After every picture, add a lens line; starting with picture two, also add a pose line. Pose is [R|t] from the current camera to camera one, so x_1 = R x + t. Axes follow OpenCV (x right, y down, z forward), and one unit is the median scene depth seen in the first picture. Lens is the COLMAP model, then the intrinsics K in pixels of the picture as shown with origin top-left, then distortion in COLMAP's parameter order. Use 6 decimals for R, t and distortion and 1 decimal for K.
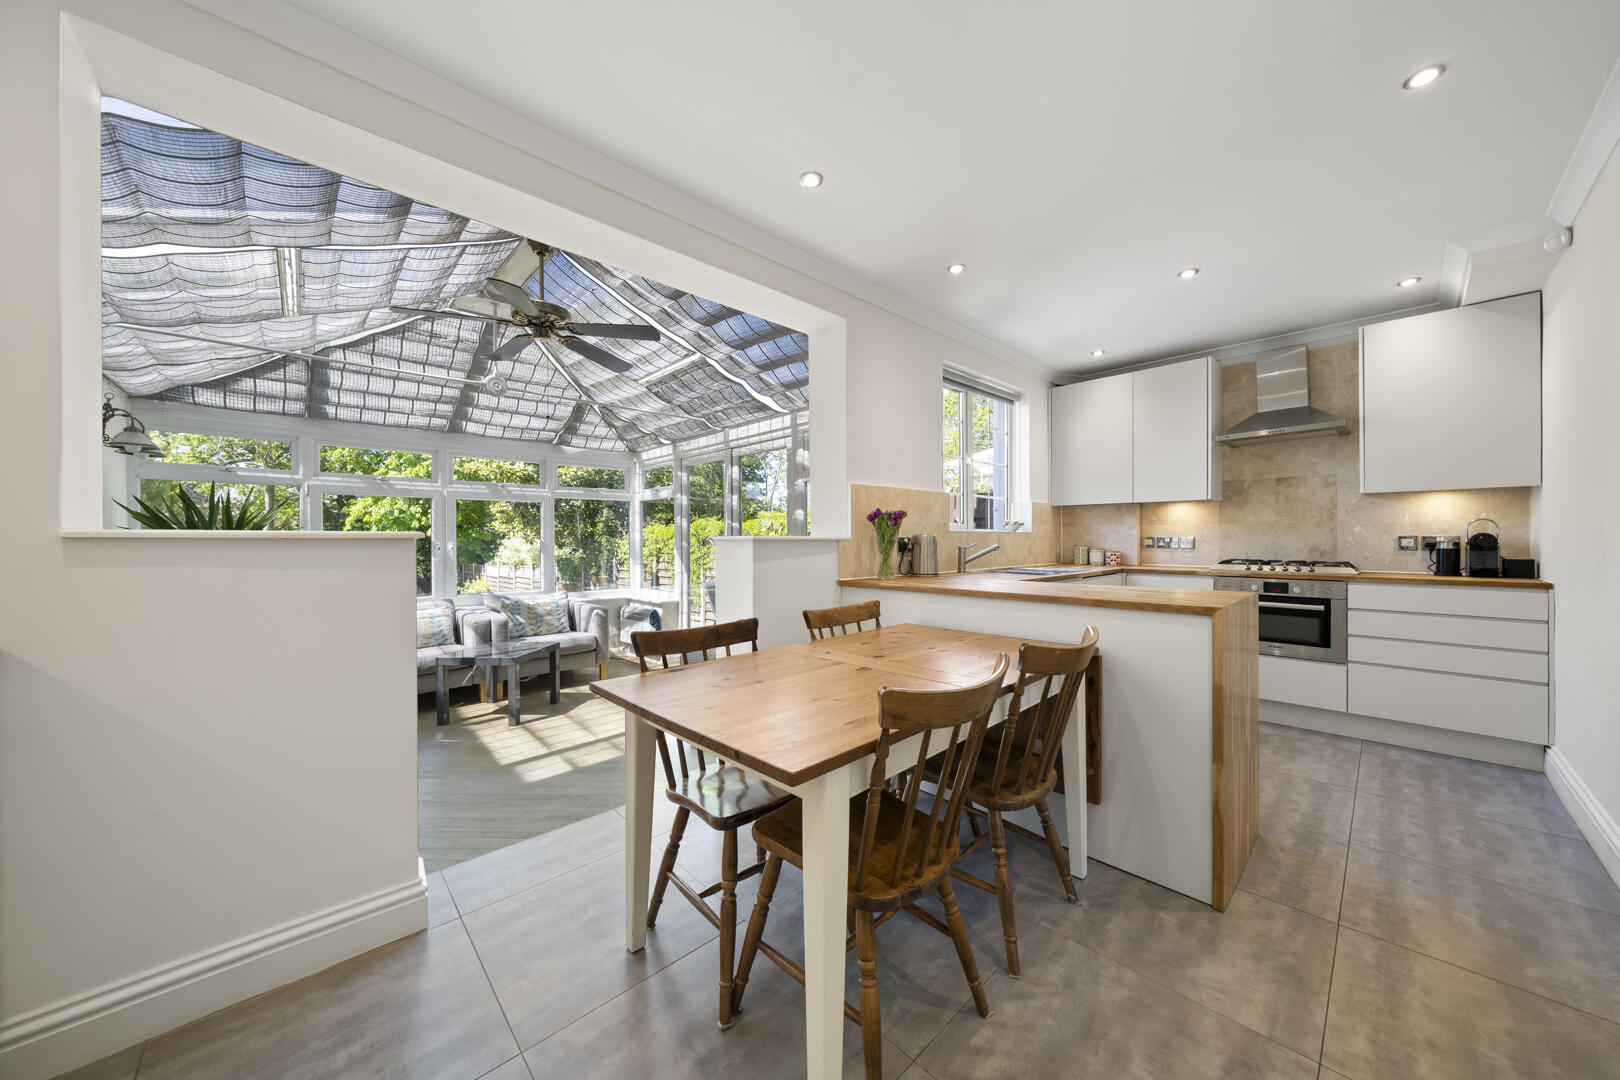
lens RADIAL K [[554.1, 0, 813.9], [0, 554.1, 531.9], [0, 0, 1]] dist [-0.000462, -0.000061]
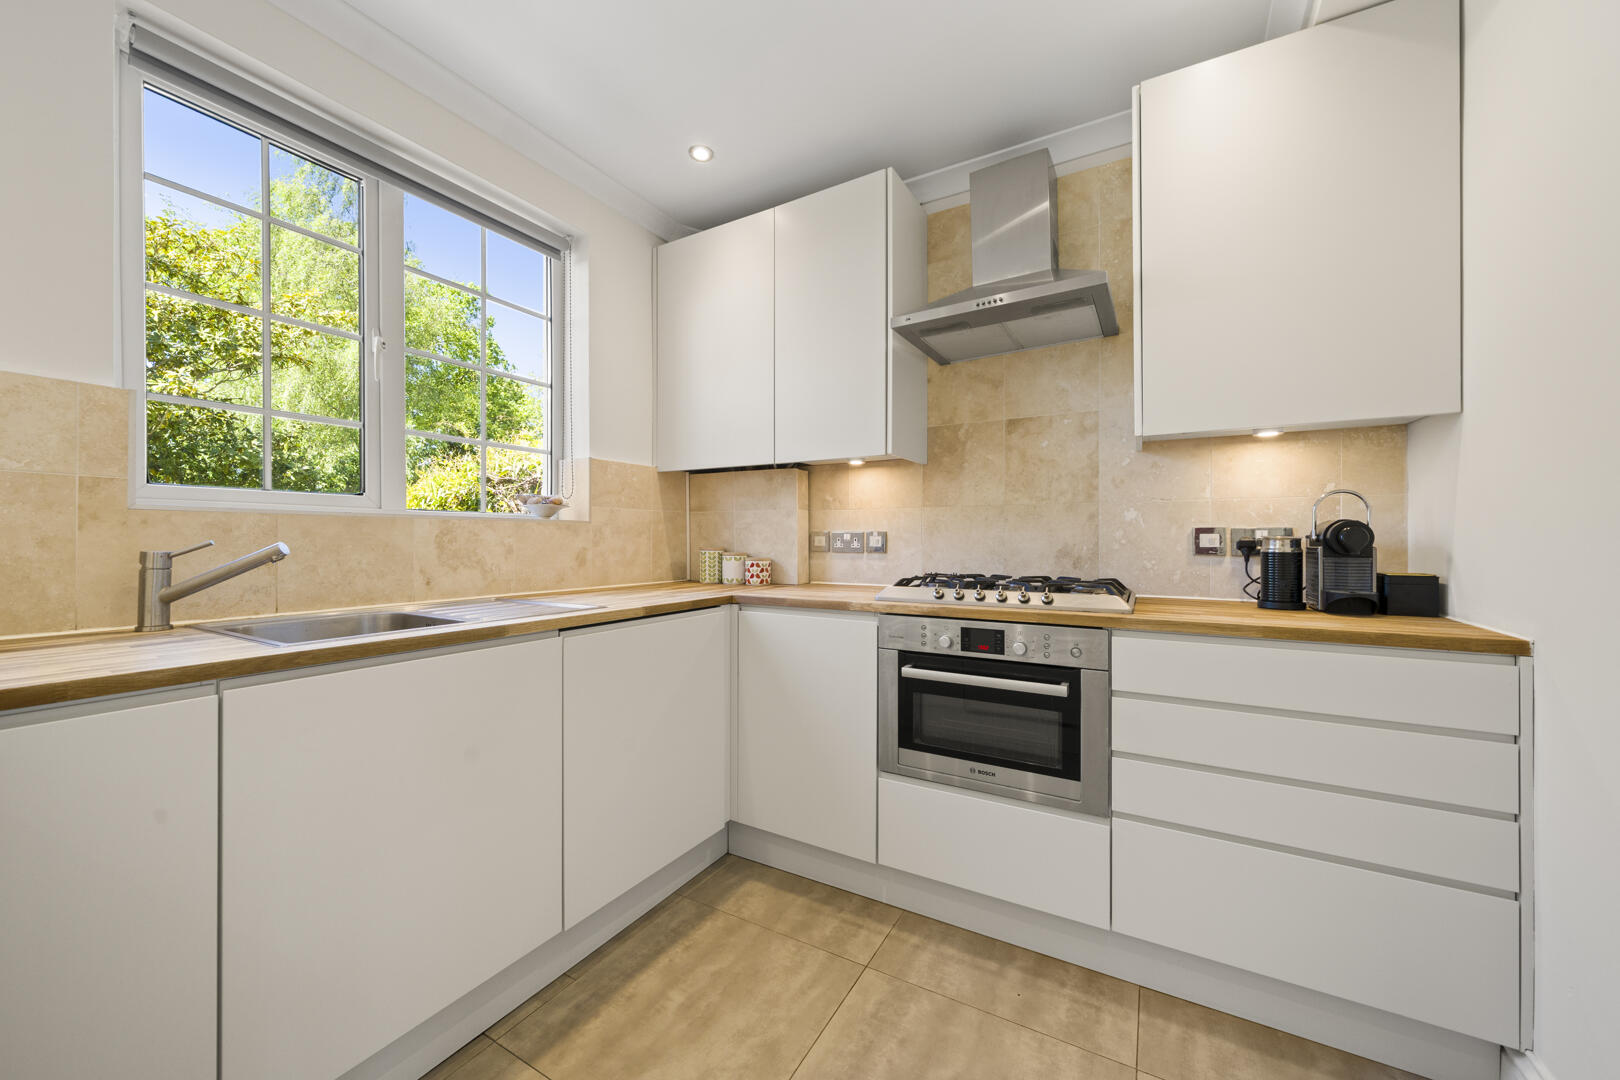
lens RADIAL K [[590.9, 0, 816.8], [0, 590.9, 528.8], [0, 0, 1]] dist [-0.001801, -0.000218]
pose [[0.959756, 0.005996, 0.280771, 0.538767], [-0.003974, 0.999962, -0.007768, 0.013186], [-0.280807, 0.006339, 0.959743, 0.546082]]
